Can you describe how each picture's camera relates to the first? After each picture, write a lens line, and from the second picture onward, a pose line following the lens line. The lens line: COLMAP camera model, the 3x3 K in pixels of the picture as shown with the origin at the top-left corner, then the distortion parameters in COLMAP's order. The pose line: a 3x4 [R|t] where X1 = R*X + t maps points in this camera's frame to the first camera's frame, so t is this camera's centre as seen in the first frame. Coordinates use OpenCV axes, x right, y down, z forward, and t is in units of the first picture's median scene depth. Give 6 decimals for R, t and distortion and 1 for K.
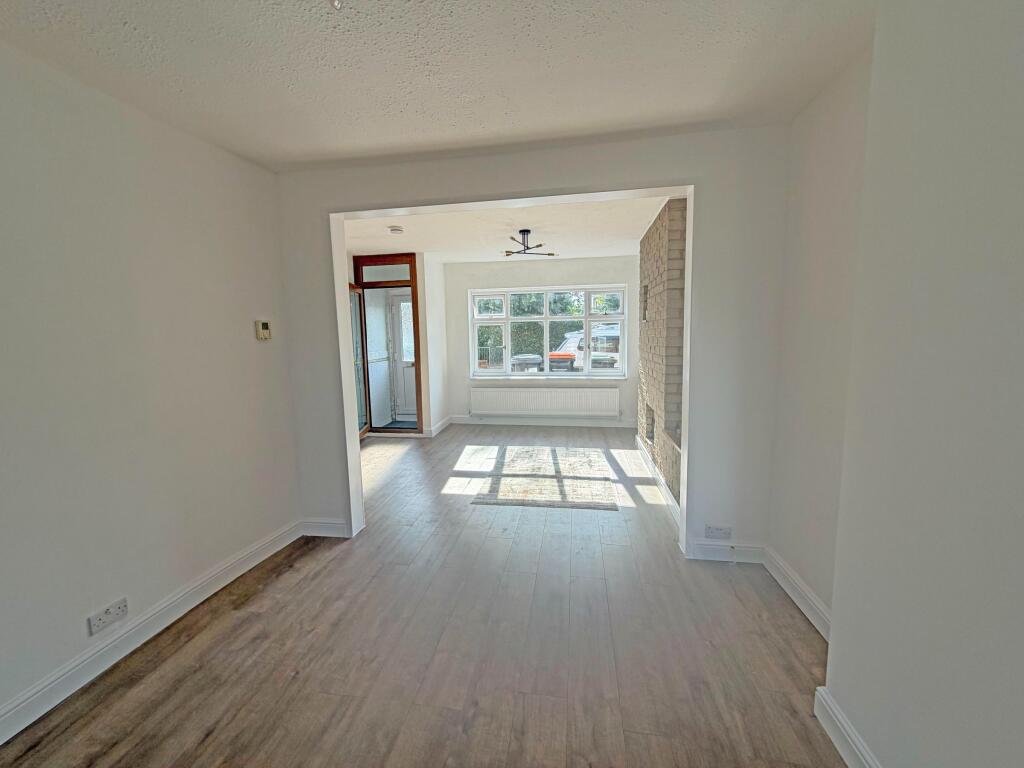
lens RADIAL K [[405.7, 0, 511.9], [0, 405.7, 384.6], [0, 0, 1]] dist [0.001694, 0.000084]
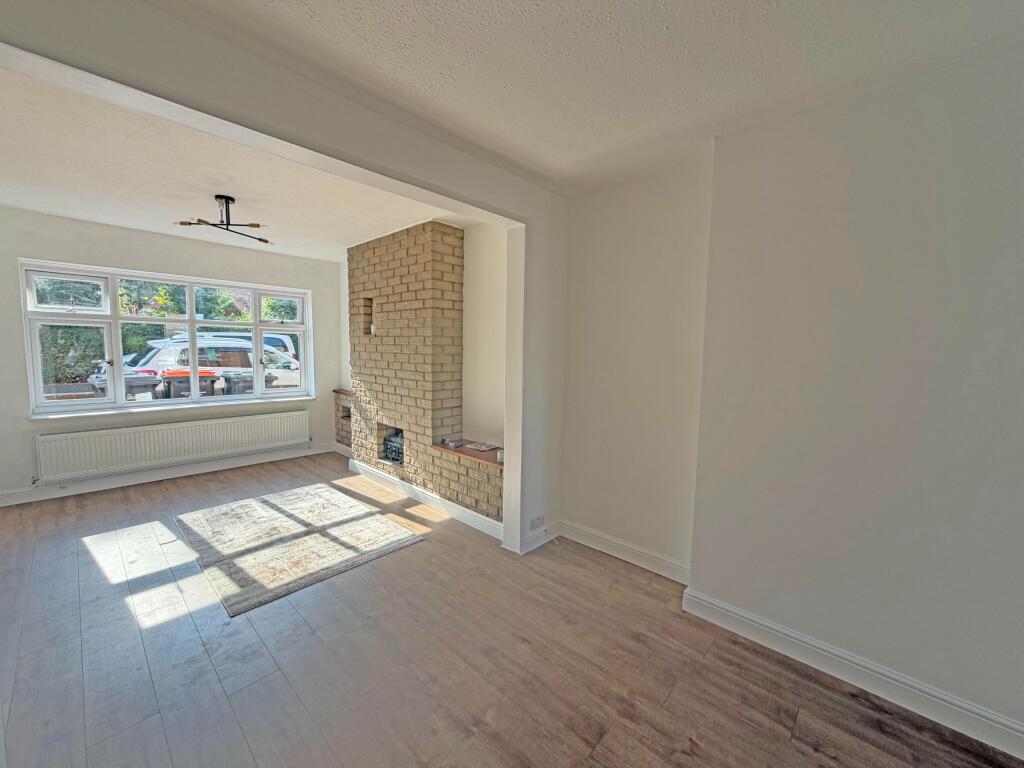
lens RADIAL K [[405.7, 0, 511.4], [0, 405.7, 382.7], [0, 0, 1]] dist [0.001694, 0.000084]
pose [[0.558727, -0.041904, 0.828292, -0.291020], [0.071542, 0.997435, 0.002201, -0.027699], [-0.826260, 0.058028, 0.560292, 0.223156]]
